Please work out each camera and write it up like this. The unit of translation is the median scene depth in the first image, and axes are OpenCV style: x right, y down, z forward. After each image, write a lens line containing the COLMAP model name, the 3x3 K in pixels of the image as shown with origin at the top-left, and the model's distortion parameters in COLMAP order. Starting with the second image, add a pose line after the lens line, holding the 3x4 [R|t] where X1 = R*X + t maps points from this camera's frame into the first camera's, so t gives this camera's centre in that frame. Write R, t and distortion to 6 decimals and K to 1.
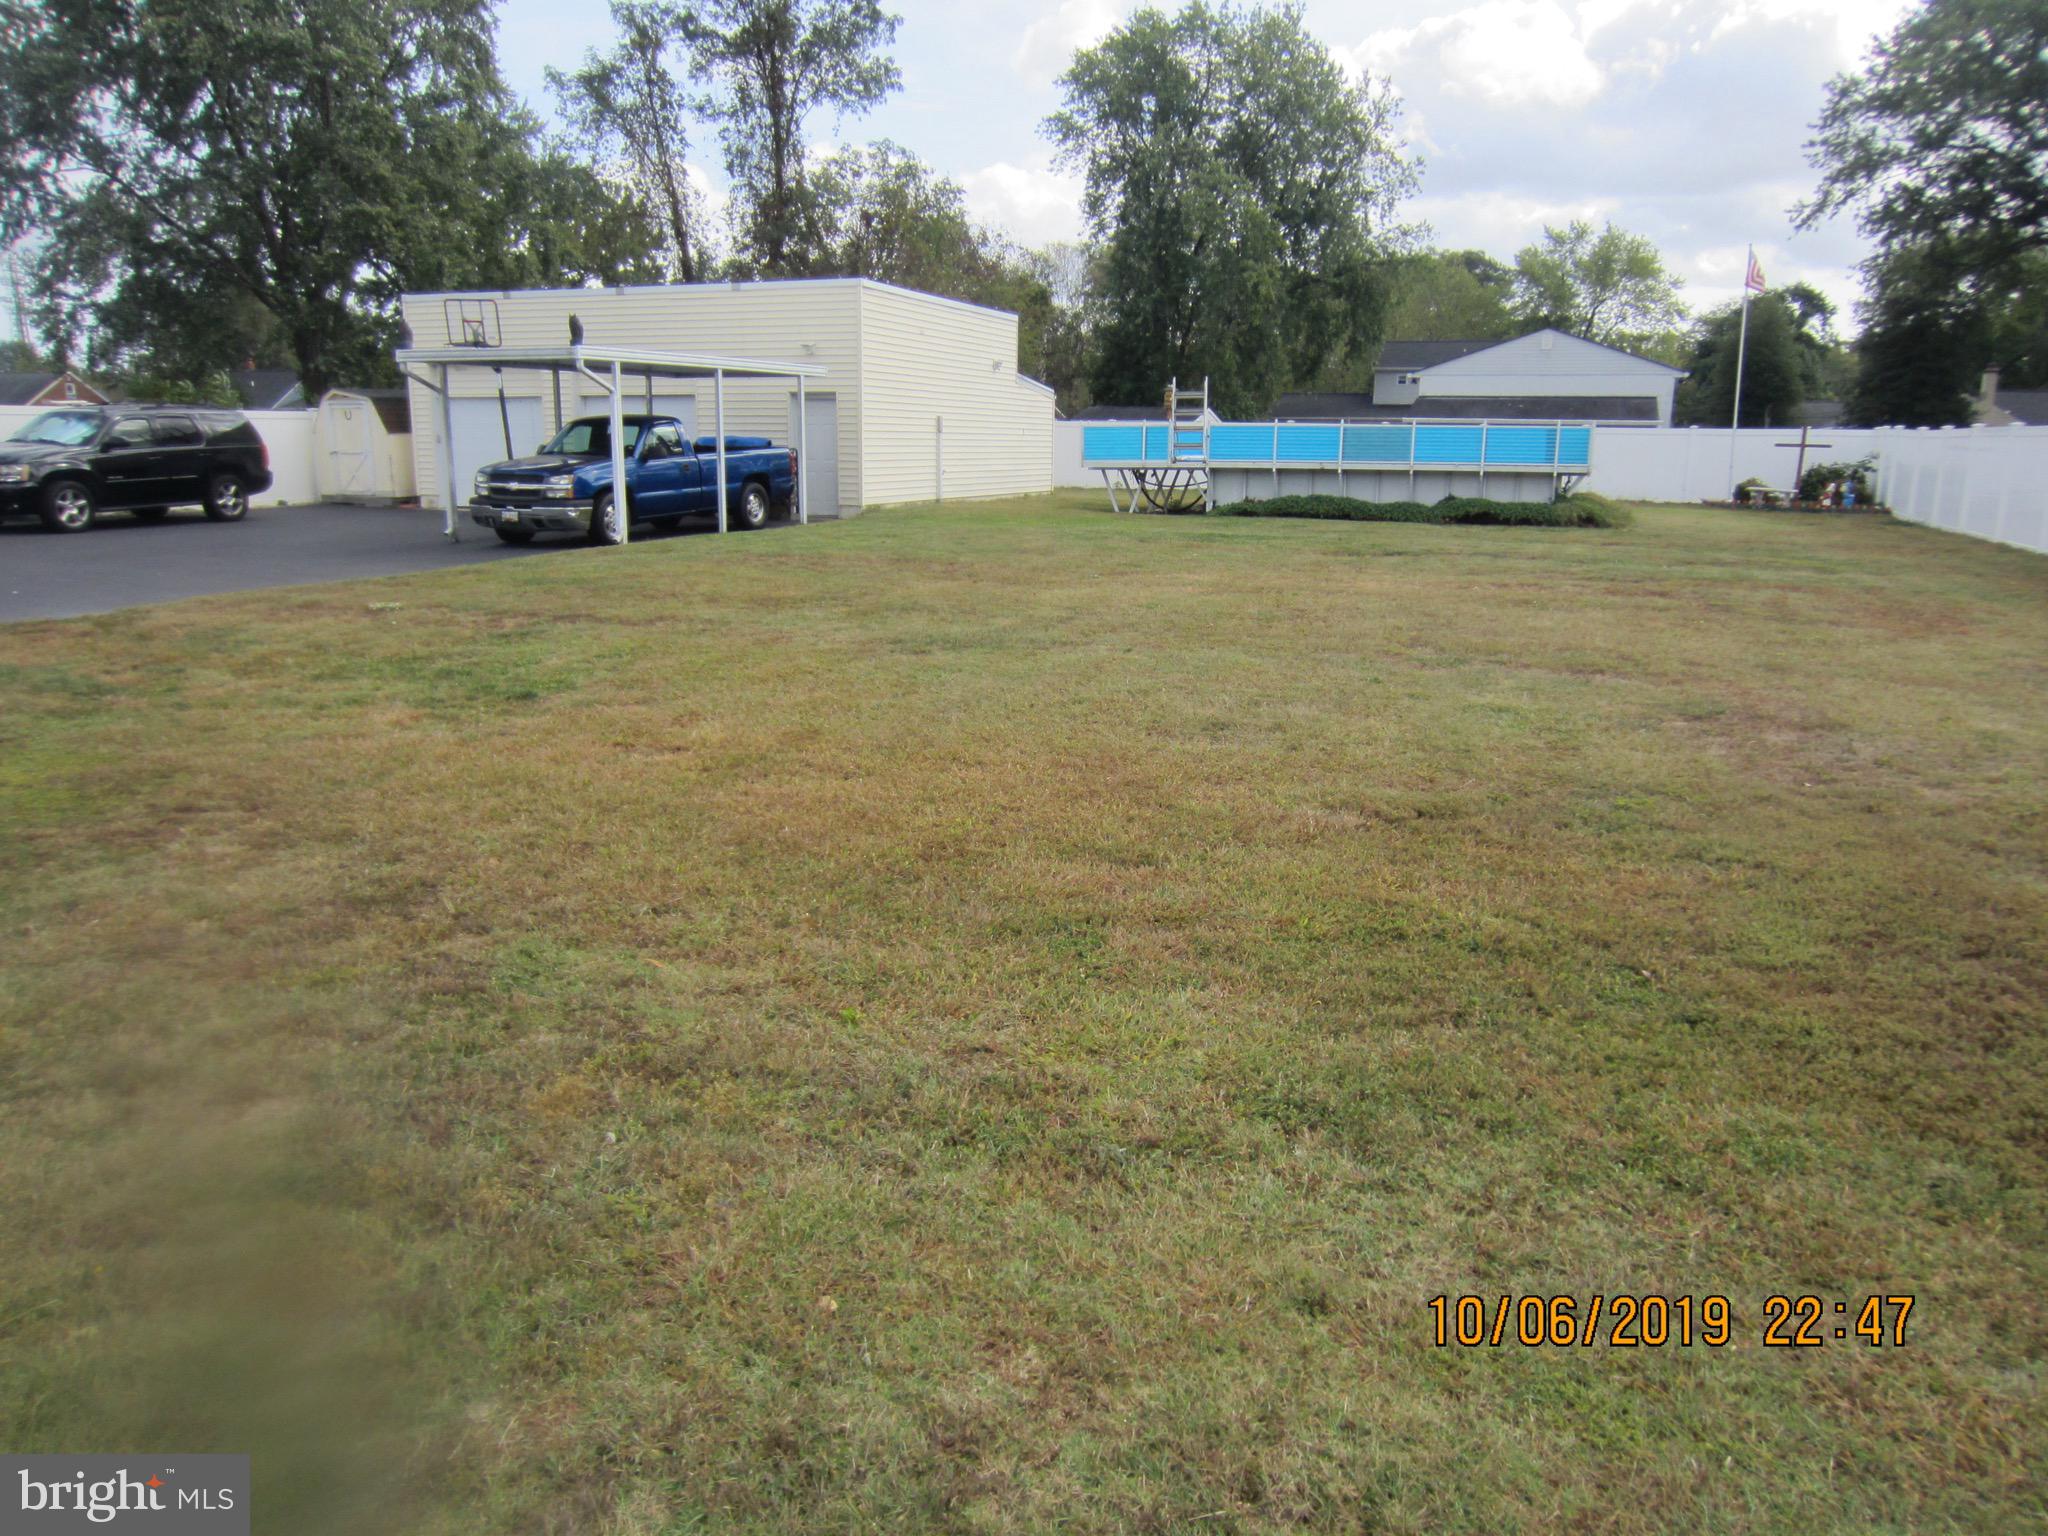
lens RADIAL K [[1462.0, 0, 1055.0], [0, 1462.0, 760.8], [0, 0, 1]] dist [-0.020783, 0.004315]
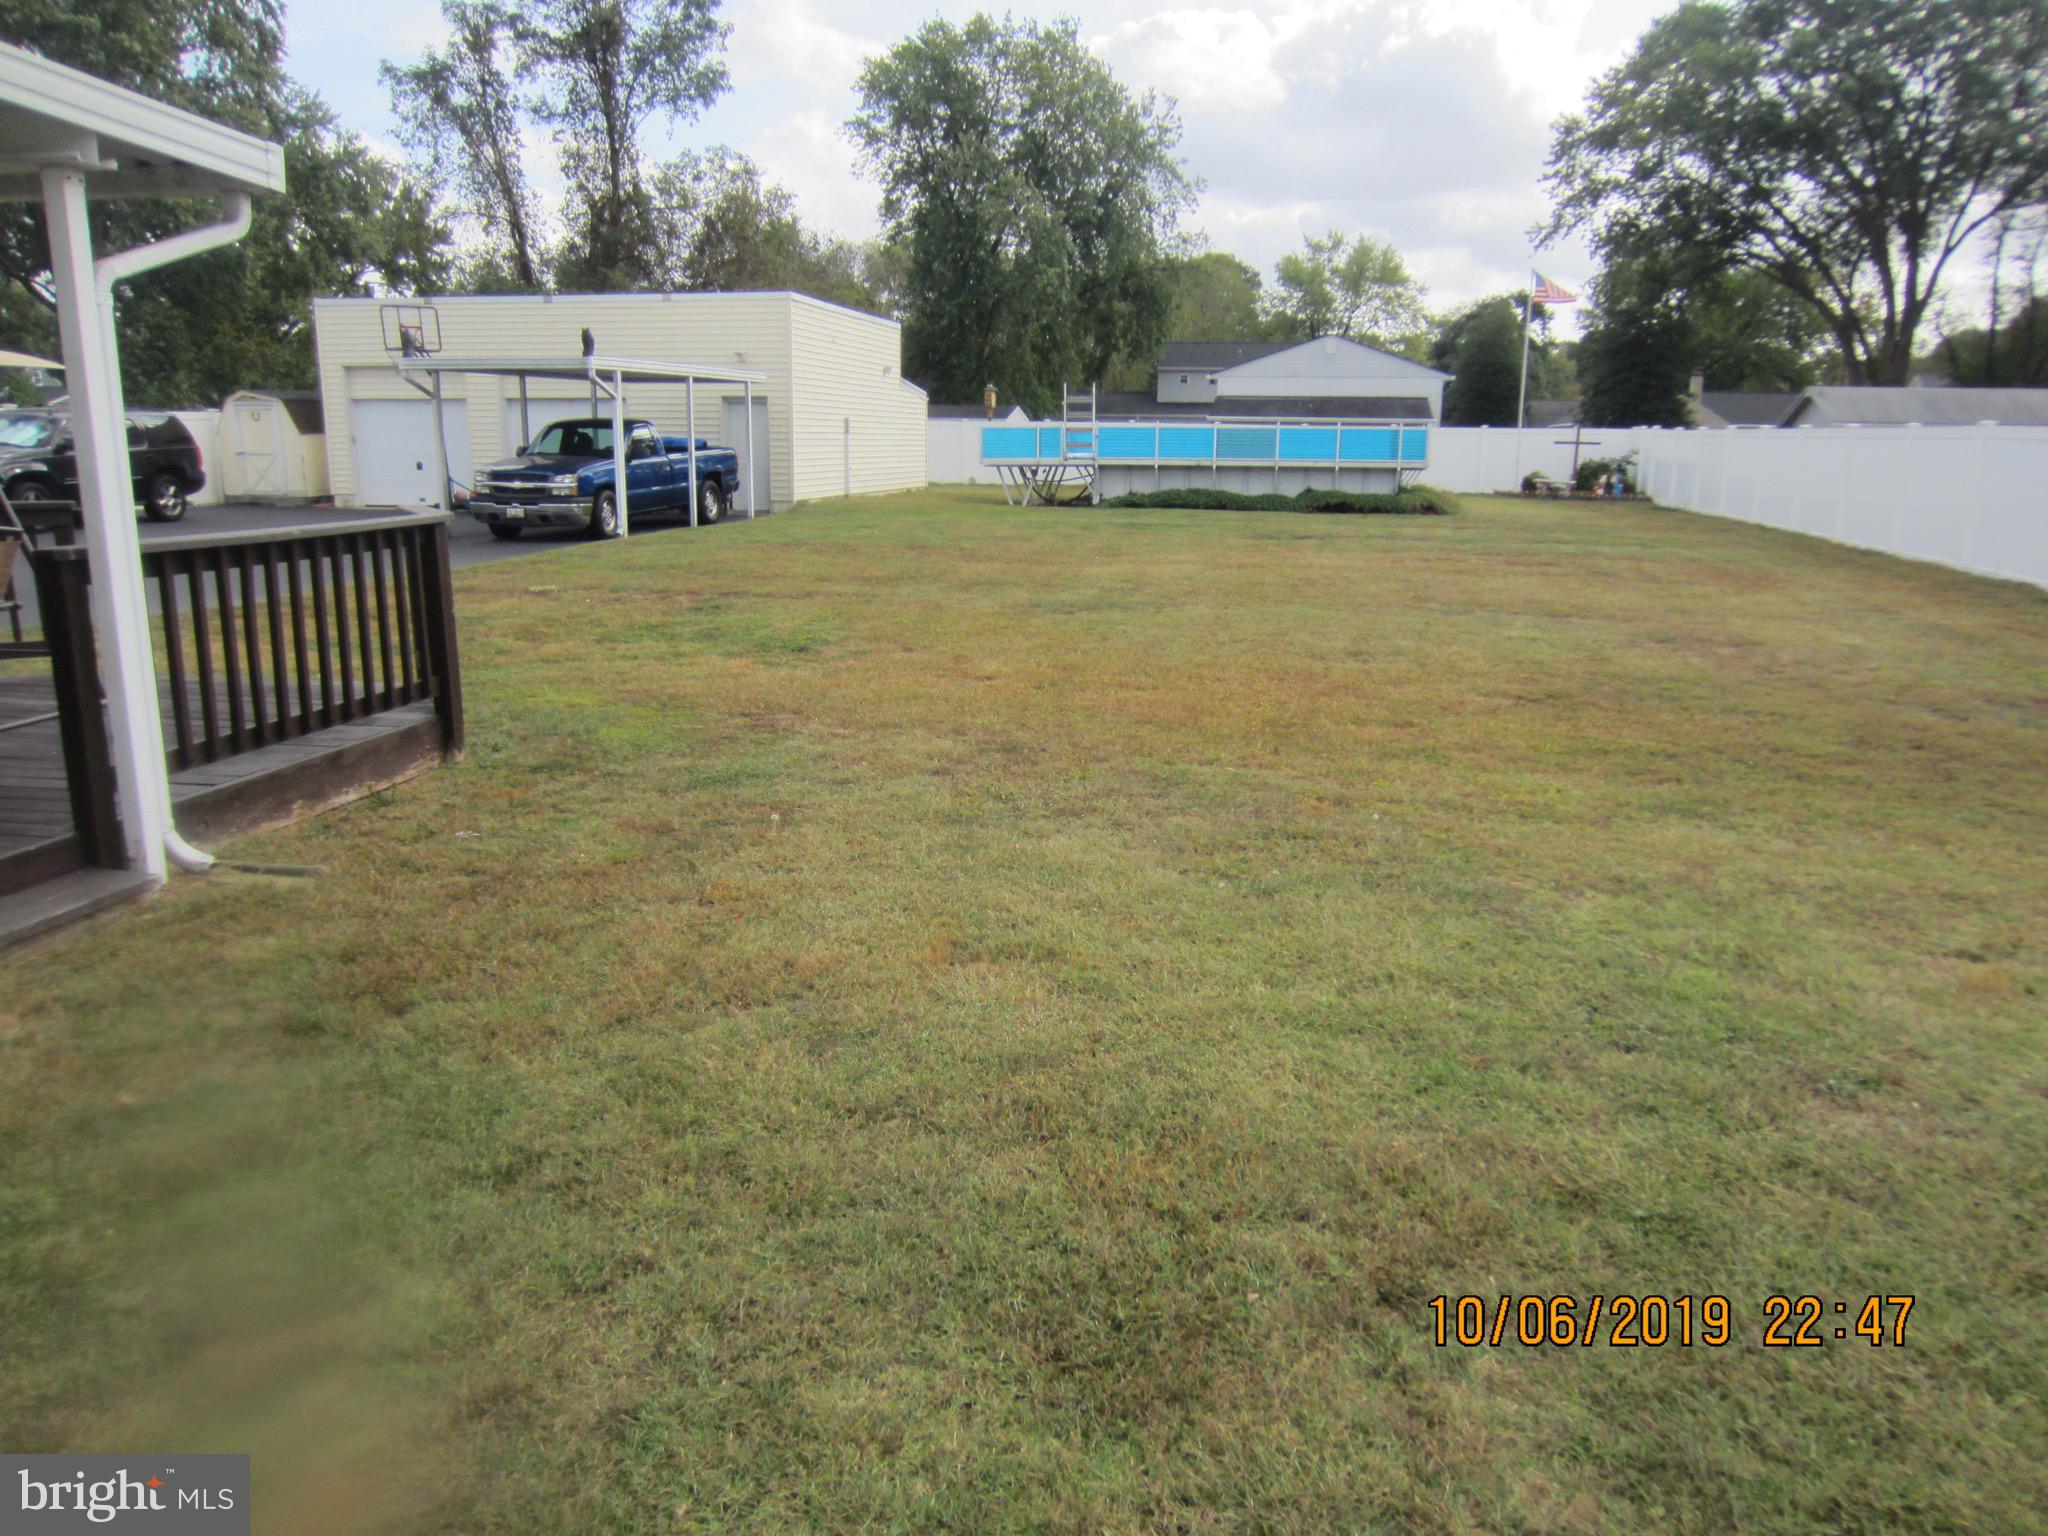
lens RADIAL K [[1462.0, 0, 1055.0], [0, 1462.0, 760.8], [0, 0, 1]] dist [-0.020783, 0.004315]
pose [[0.984947, -0.037368, 0.168768, -0.099618], [0.036612, 0.999301, 0.007593, 0.012906], [-0.168933, -0.001299, 0.985627, -0.077129]]
